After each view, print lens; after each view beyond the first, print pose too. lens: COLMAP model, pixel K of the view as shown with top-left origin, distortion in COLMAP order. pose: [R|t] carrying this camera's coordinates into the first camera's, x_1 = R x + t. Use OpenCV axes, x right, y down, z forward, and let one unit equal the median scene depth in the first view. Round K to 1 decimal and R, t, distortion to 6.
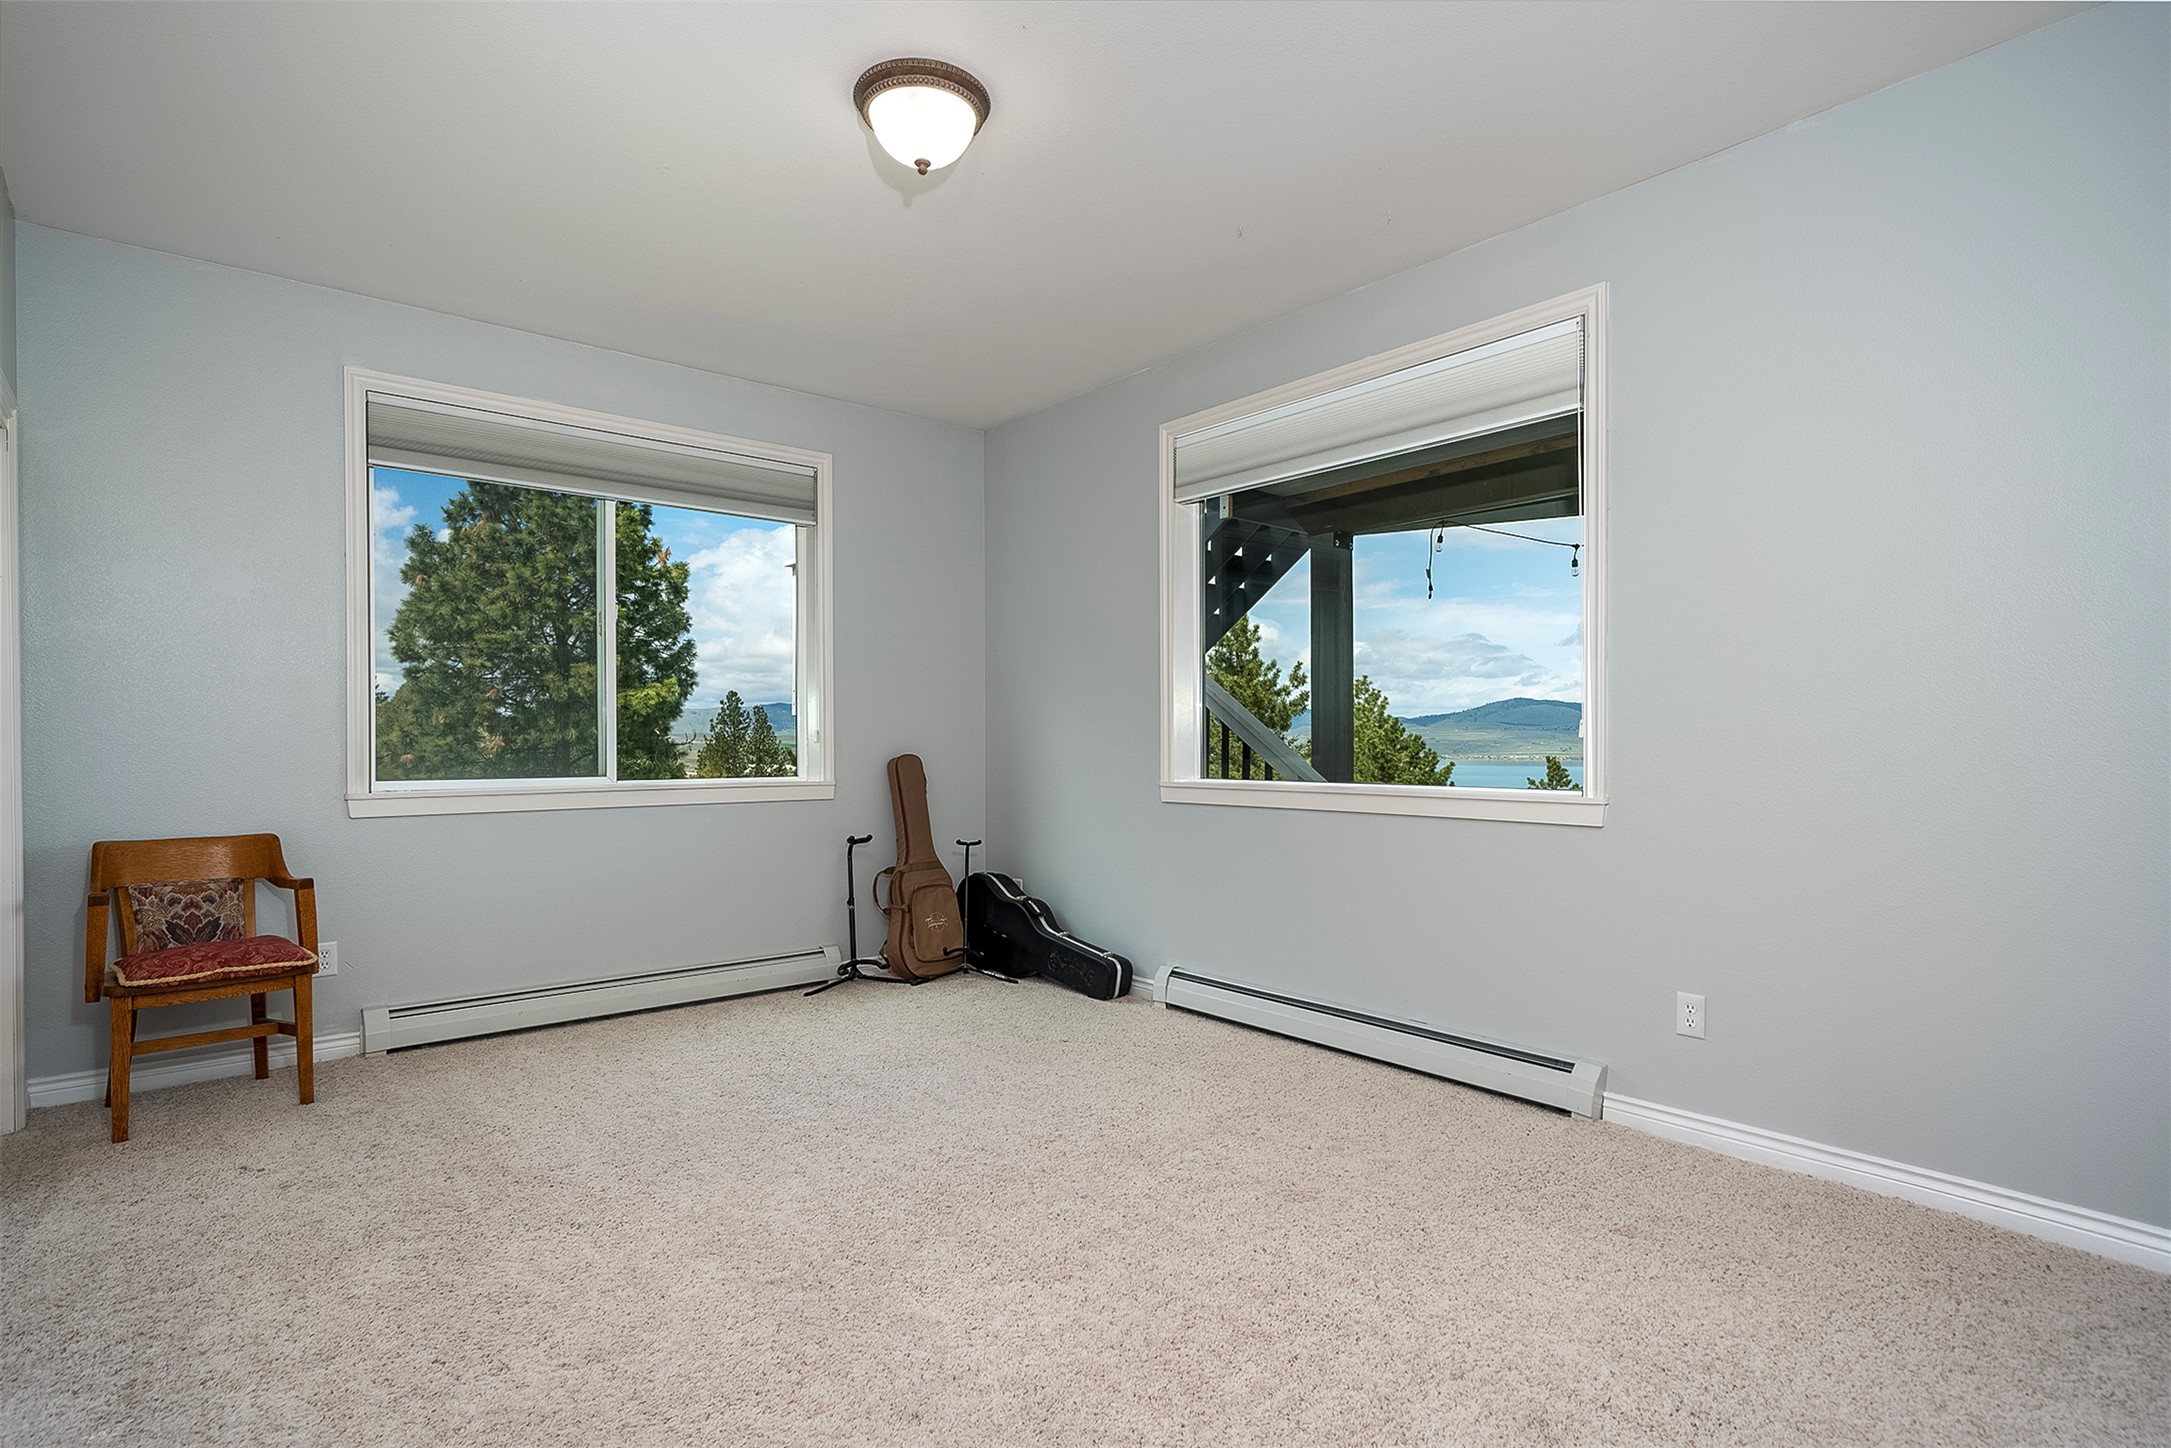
lens RADIAL K [[1073.3, 0, 1089.0], [0, 1073.3, 730.9], [0, 0, 1]] dist [0.001604, -0.000150]
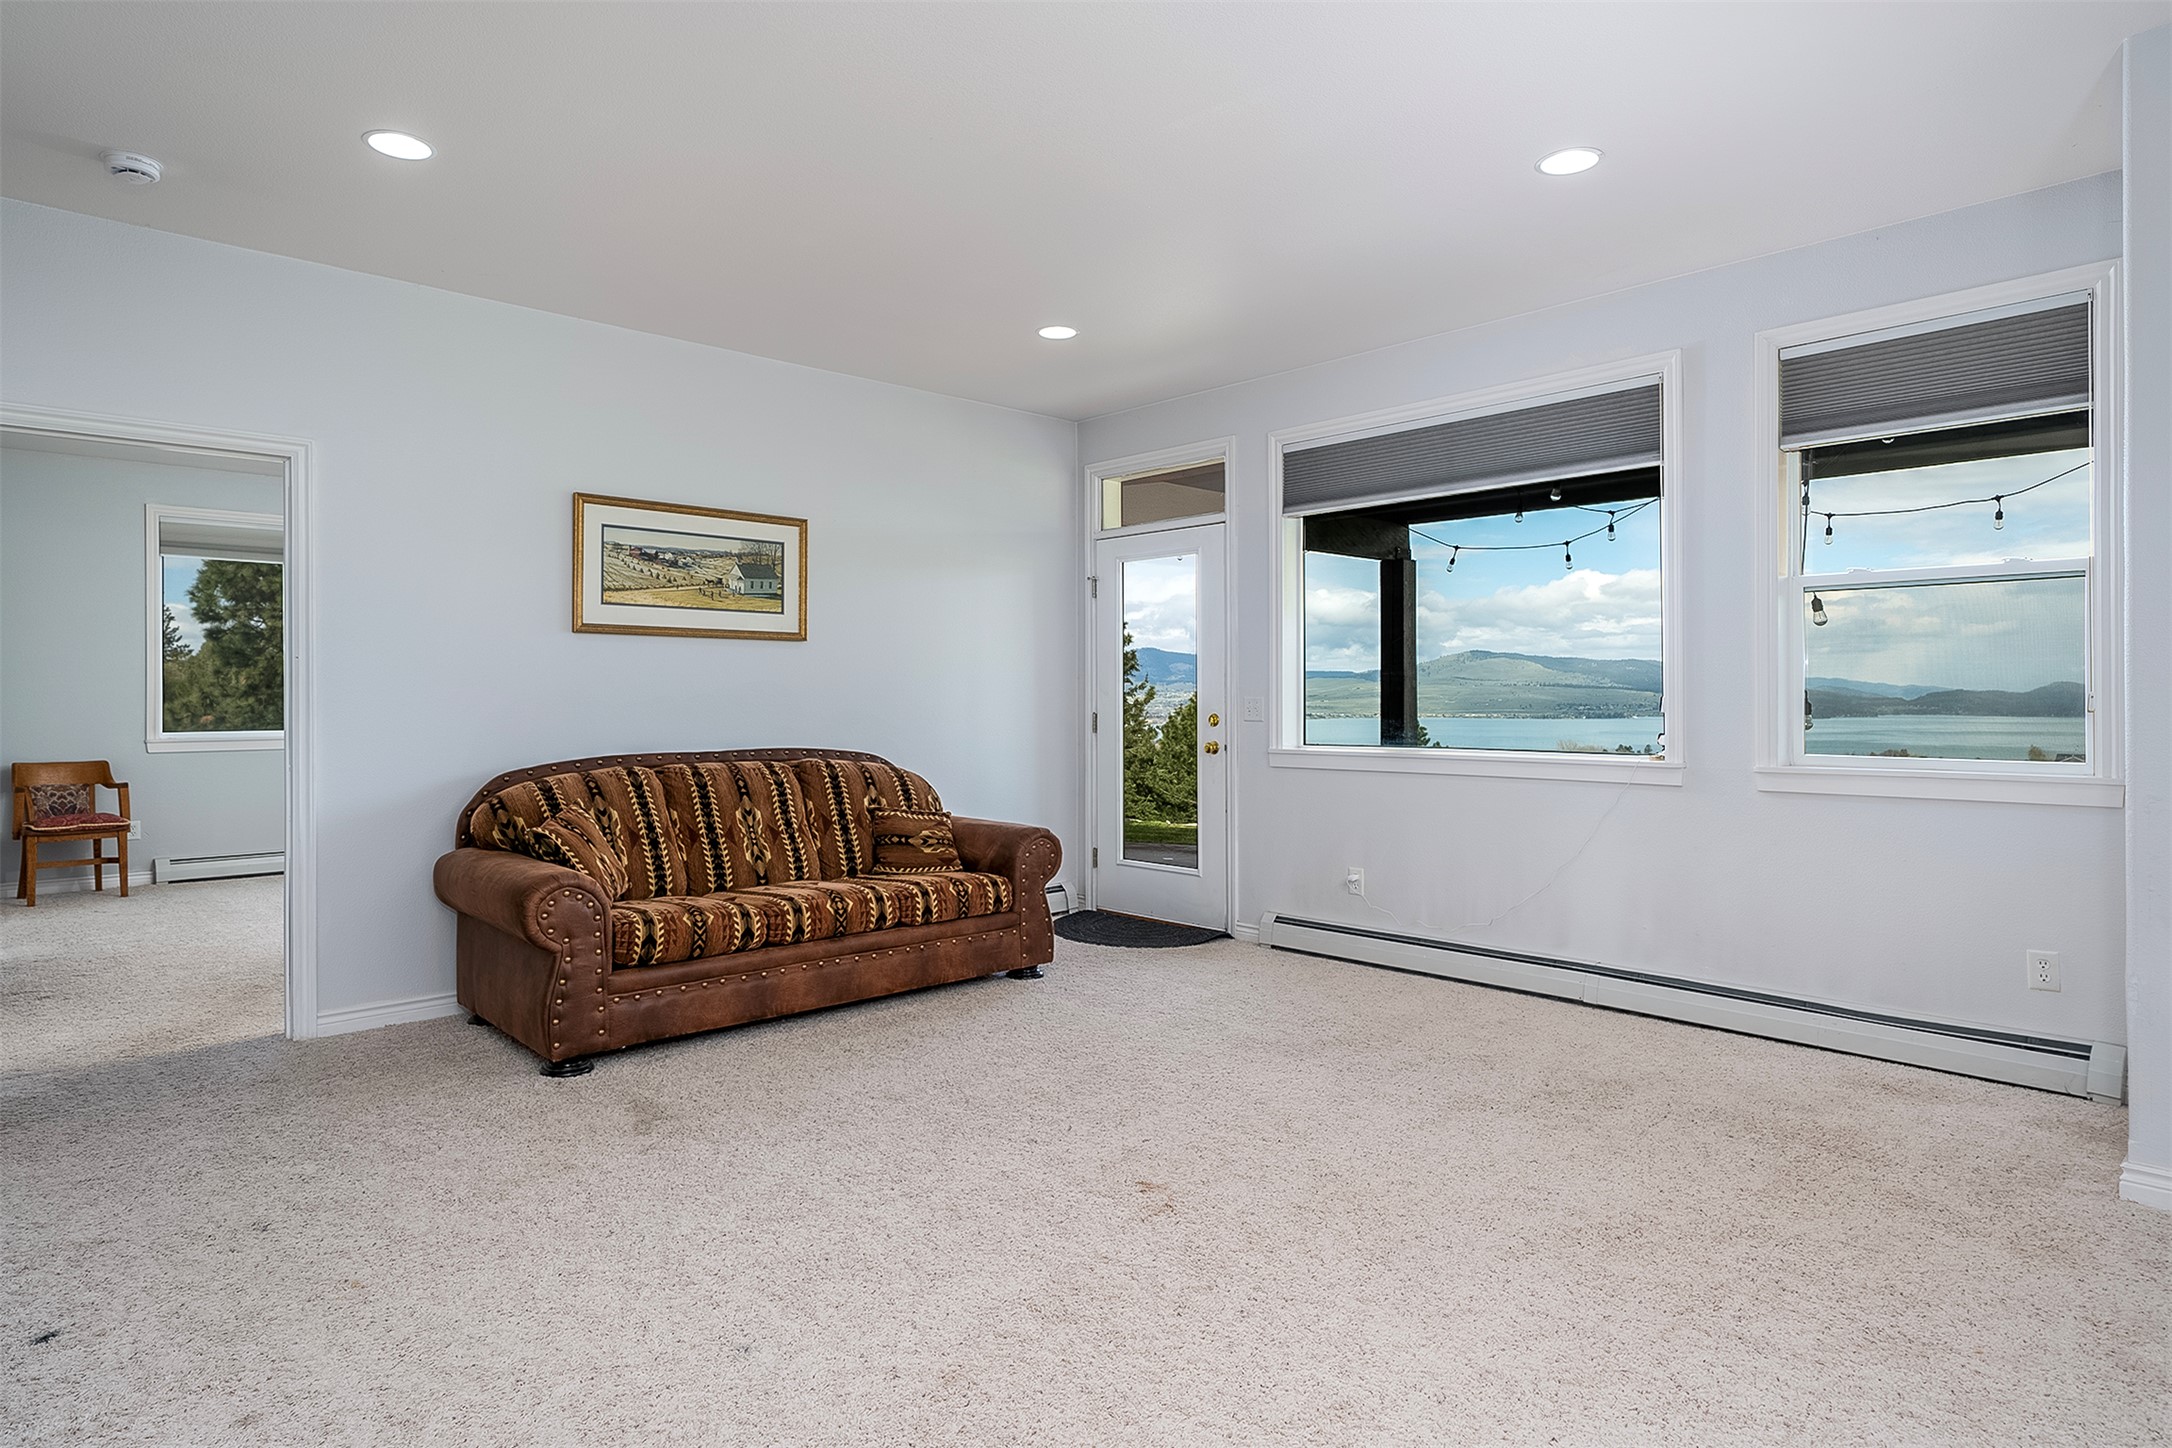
lens RADIAL K [[1229.5, 0, 1066.9], [0, 1229.5, 686.0], [0, 0, 1]] dist [-0.004737, 0.000261]
pose [[0.999178, 0.006055, 0.040076, 0.124846], [-0.005857, 0.999970, -0.005056, -0.004750], [-0.040105, 0.004817, 0.999184, -0.181528]]
